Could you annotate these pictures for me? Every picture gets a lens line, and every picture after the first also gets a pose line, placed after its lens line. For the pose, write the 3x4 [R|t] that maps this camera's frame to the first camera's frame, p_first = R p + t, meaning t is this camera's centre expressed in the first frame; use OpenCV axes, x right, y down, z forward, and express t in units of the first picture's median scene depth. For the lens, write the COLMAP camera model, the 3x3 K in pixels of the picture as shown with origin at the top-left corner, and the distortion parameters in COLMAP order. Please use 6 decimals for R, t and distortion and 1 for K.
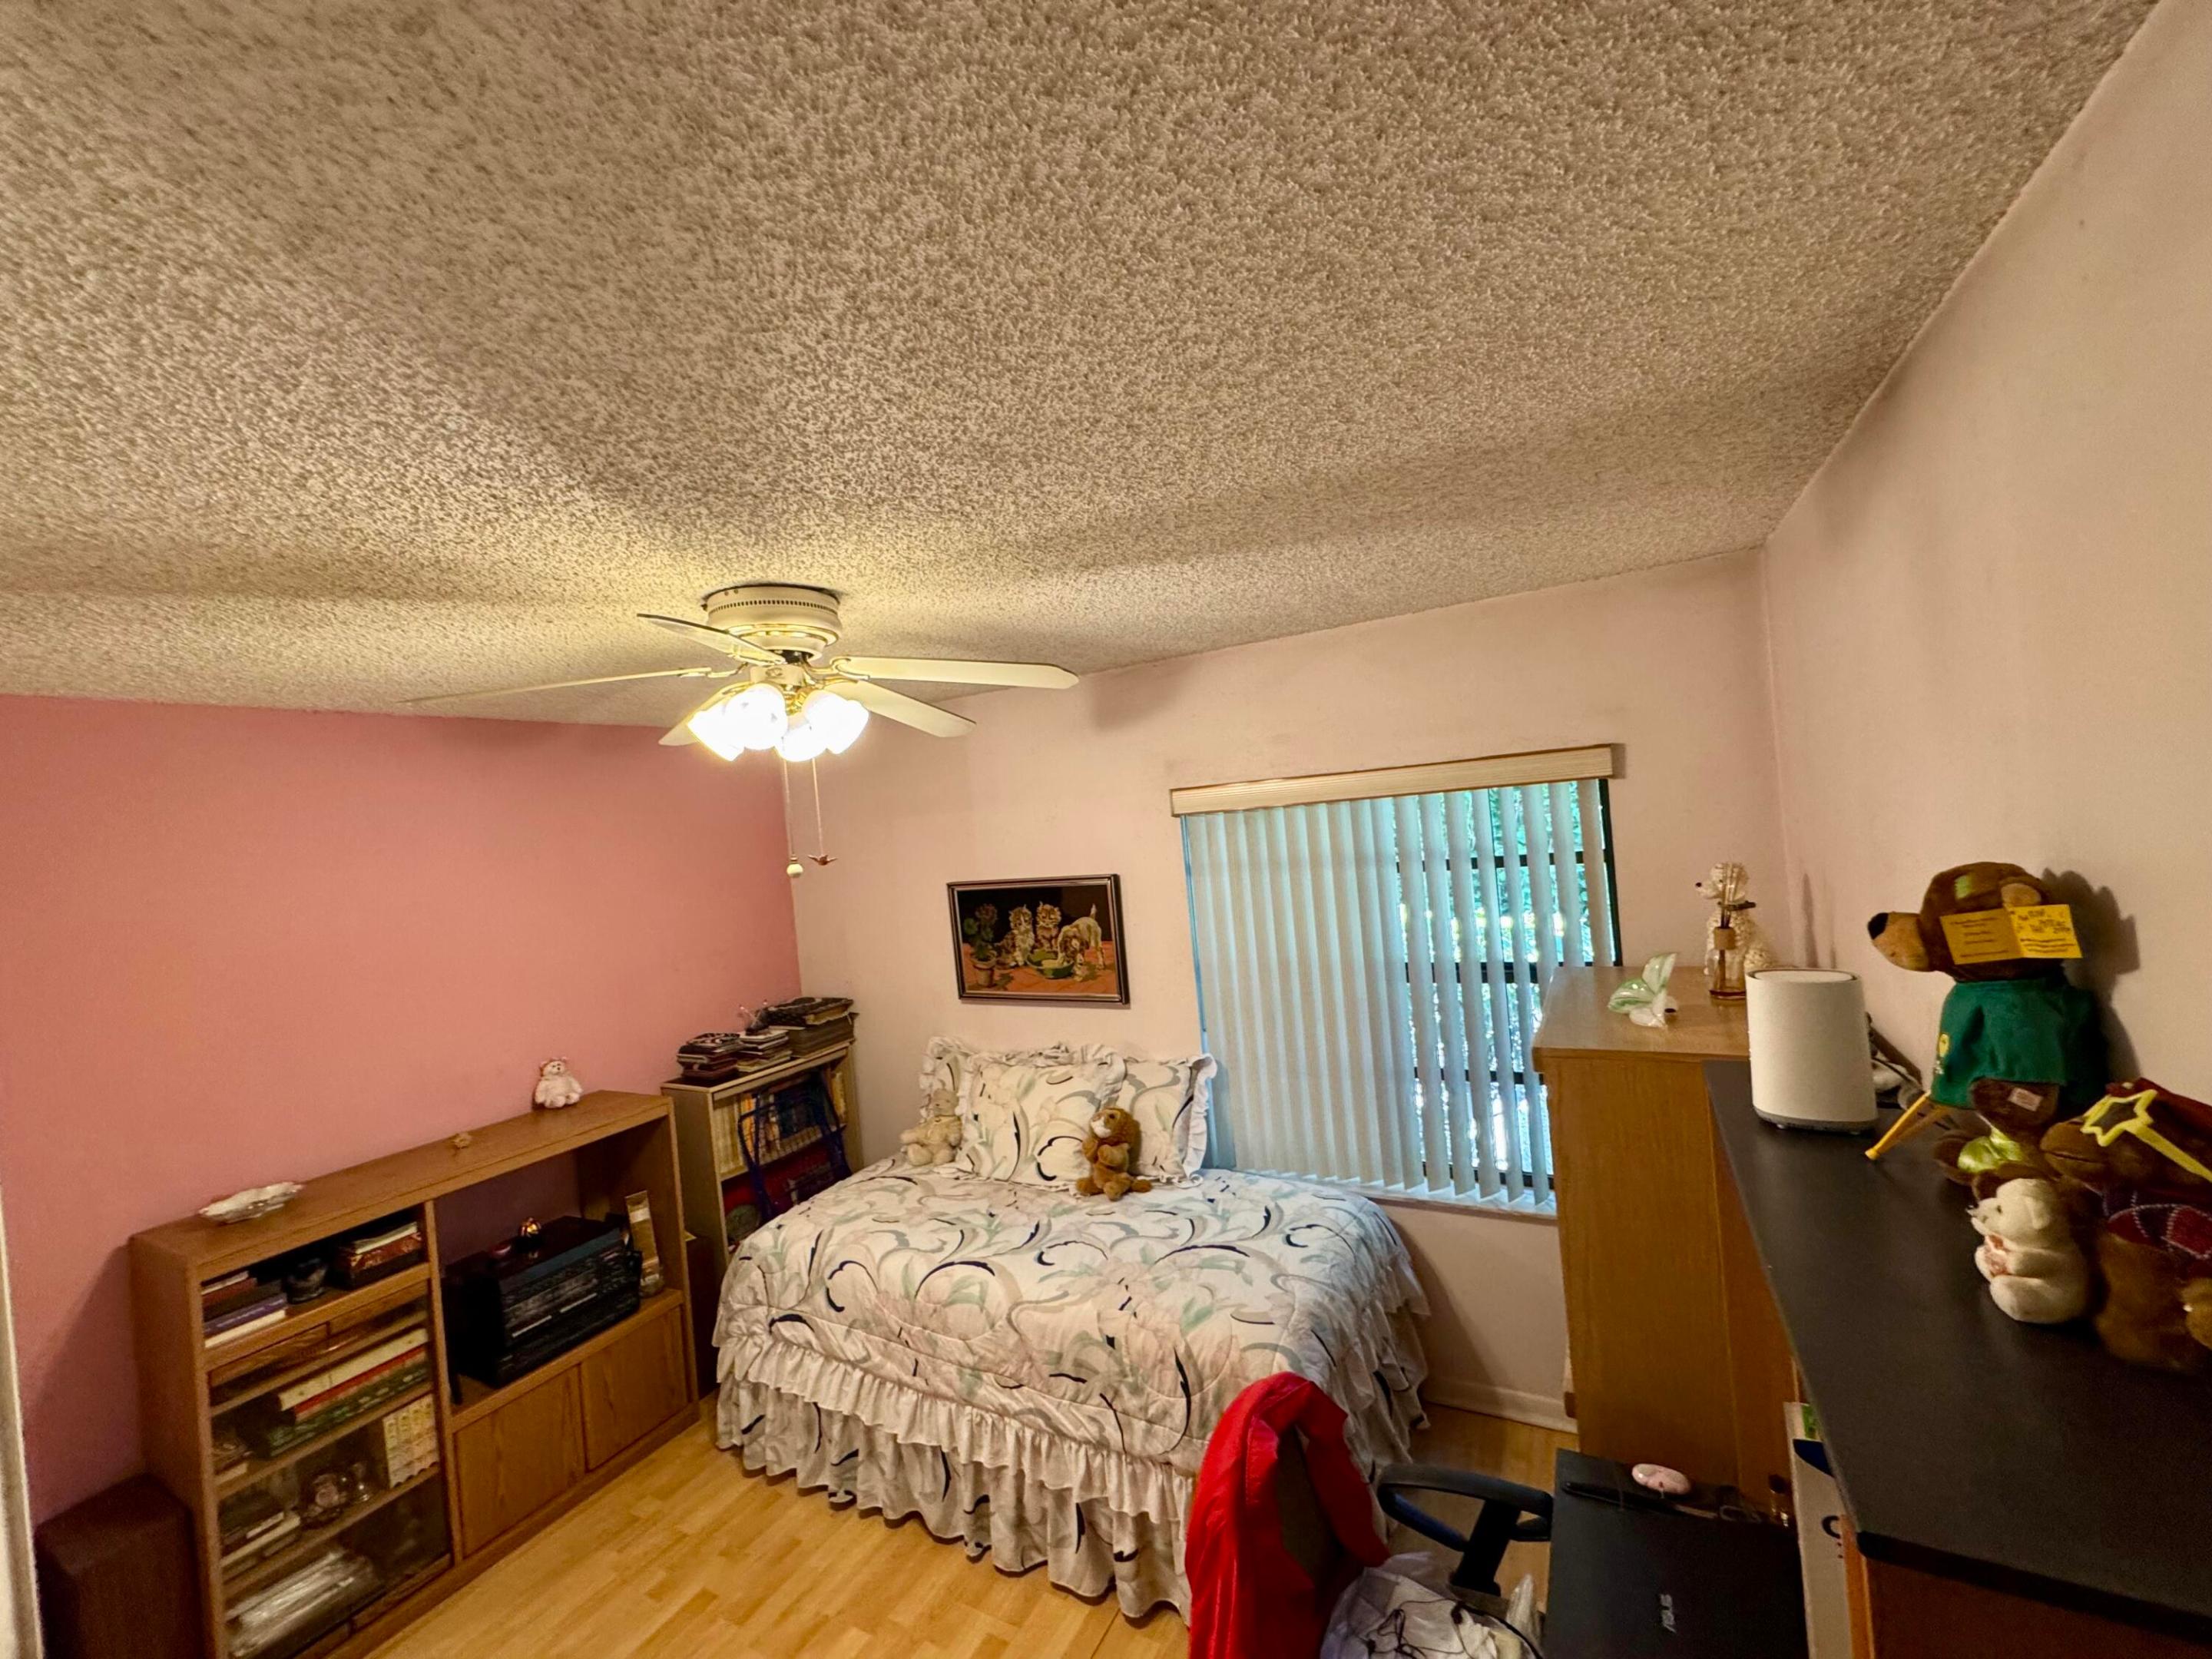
lens RADIAL K [[885.1, 0, 1105.9], [0, 885.1, 828.8], [0, 0, 1]] dist [-0.001988, 0.000645]
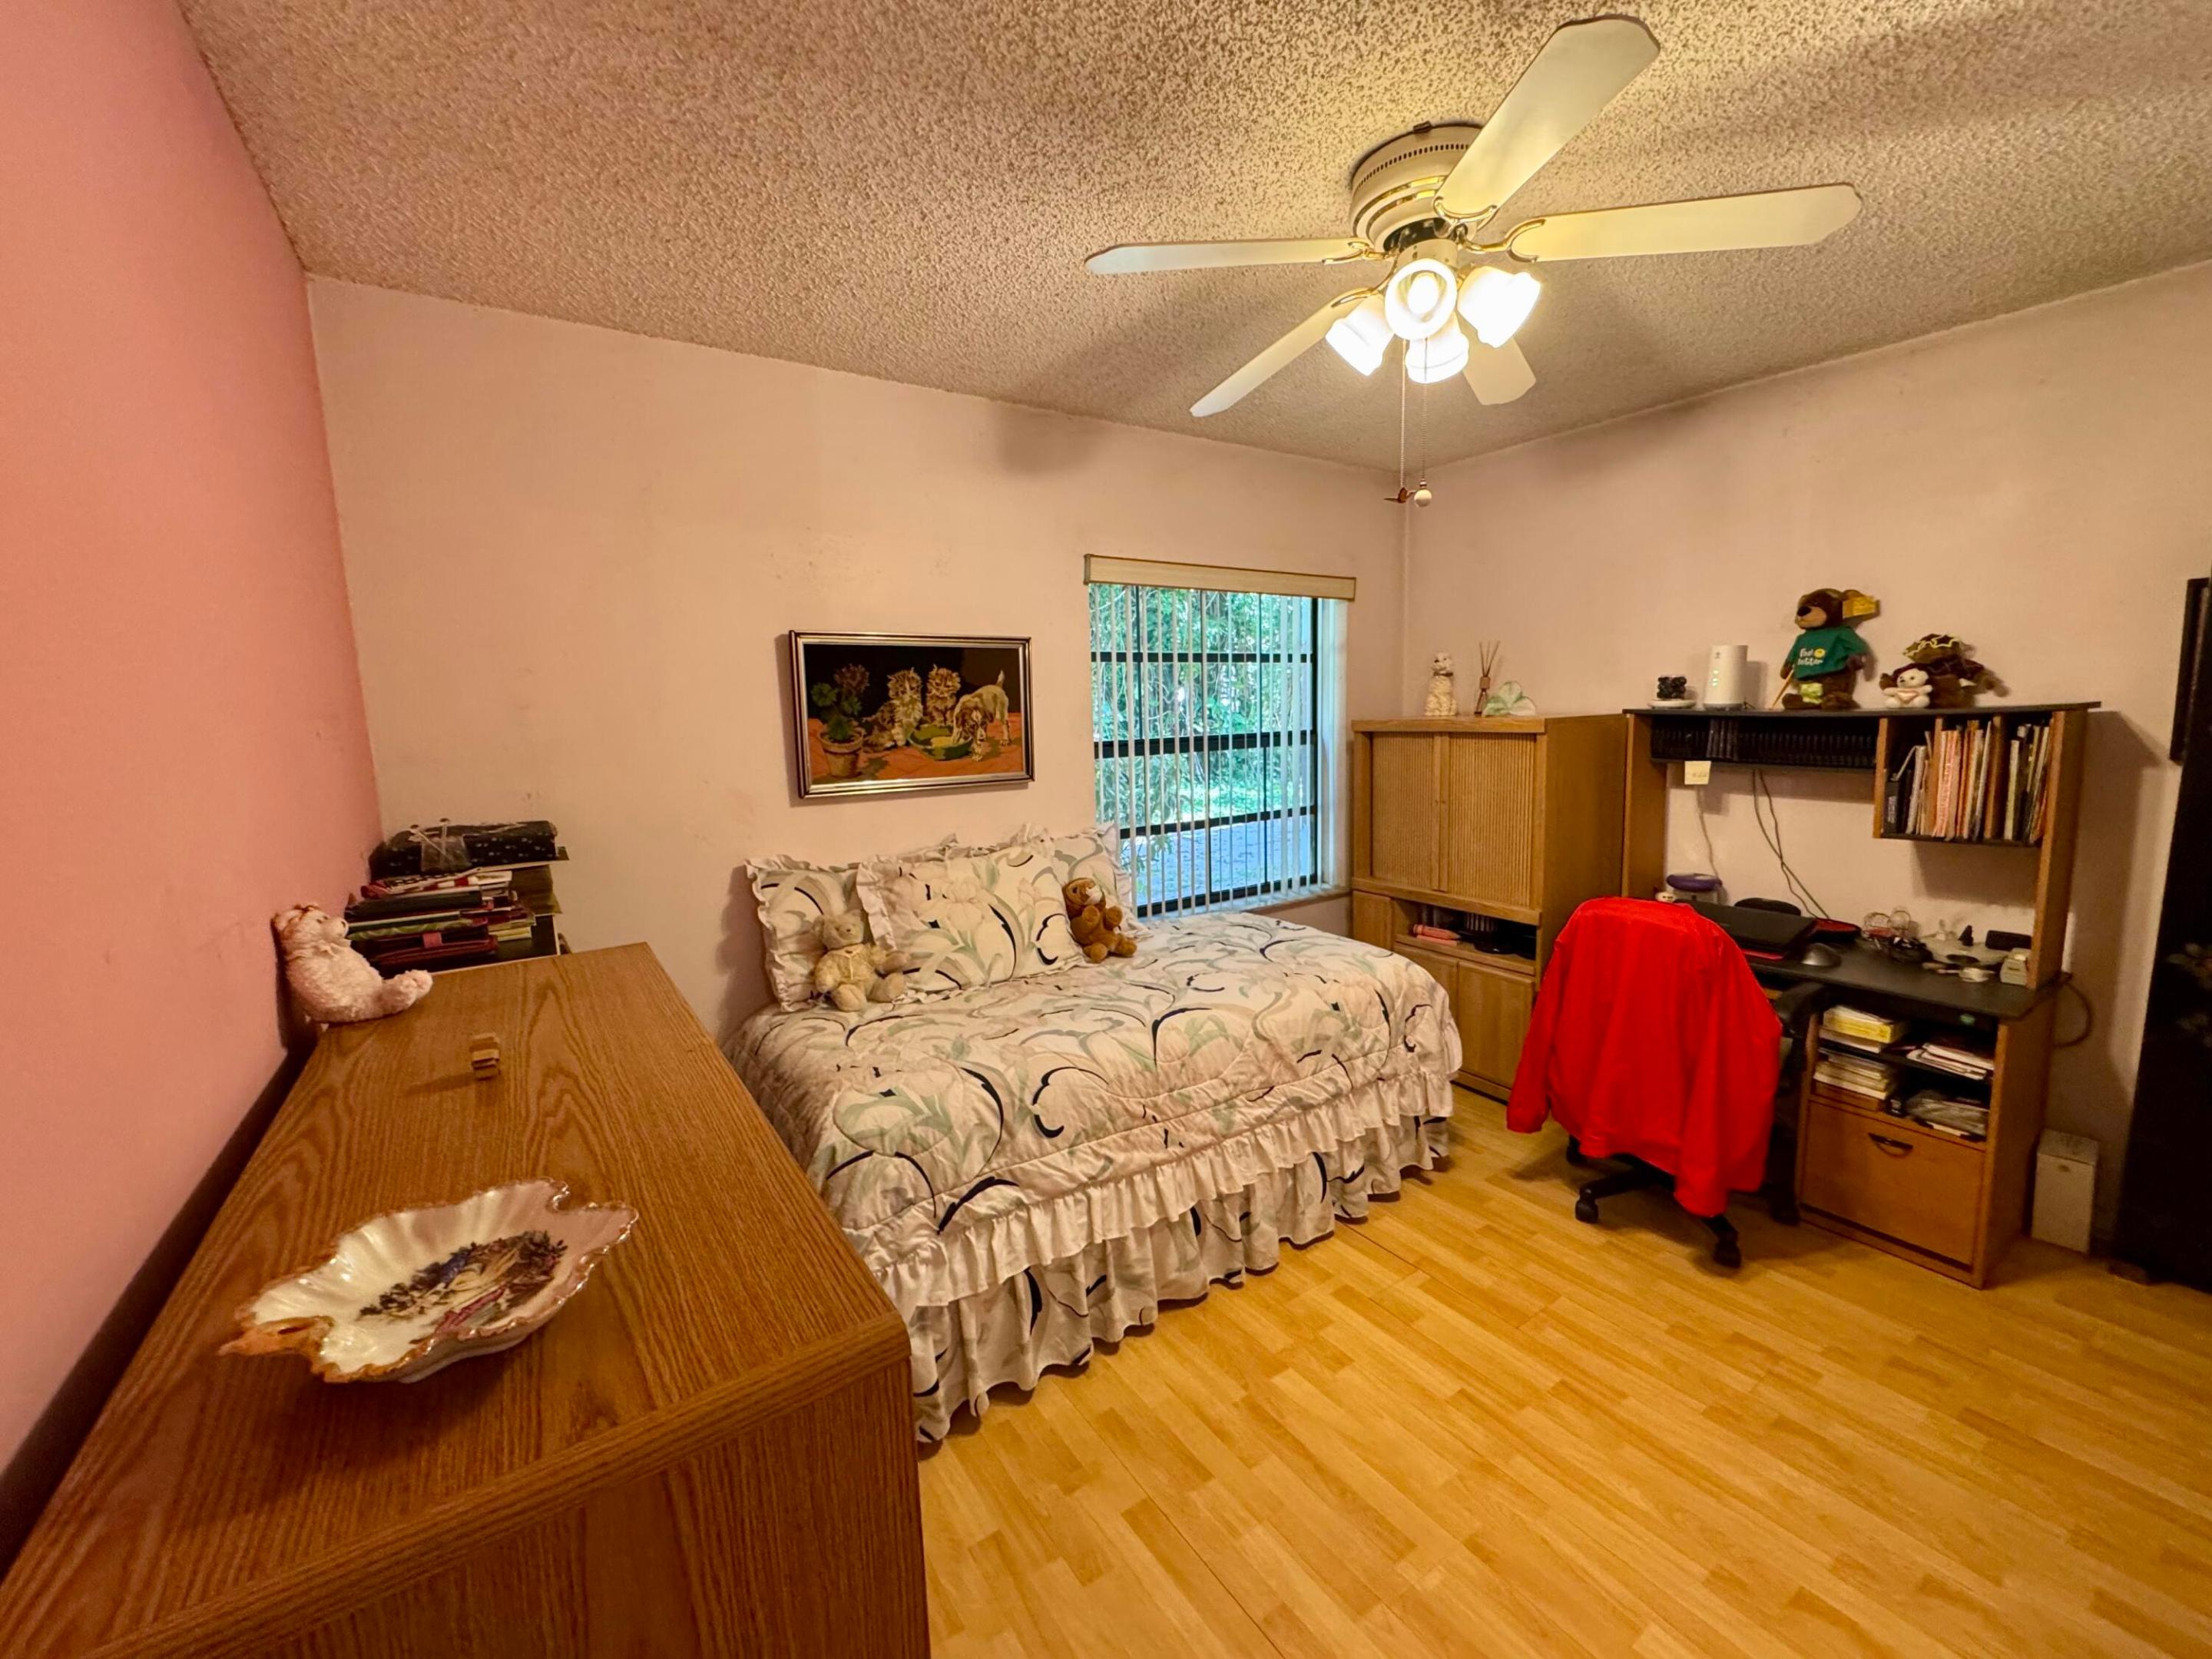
lens RADIAL K [[885.1, 0, 1101.5], [0, 885.1, 832.2], [0, 0, 1]] dist [-0.001988, 0.000645]
pose [[0.460401, -0.049466, 0.886332, -0.795334], [-0.006148, 0.998245, 0.058905, 0.203678], [-0.887690, -0.032569, 0.459289, 0.528436]]
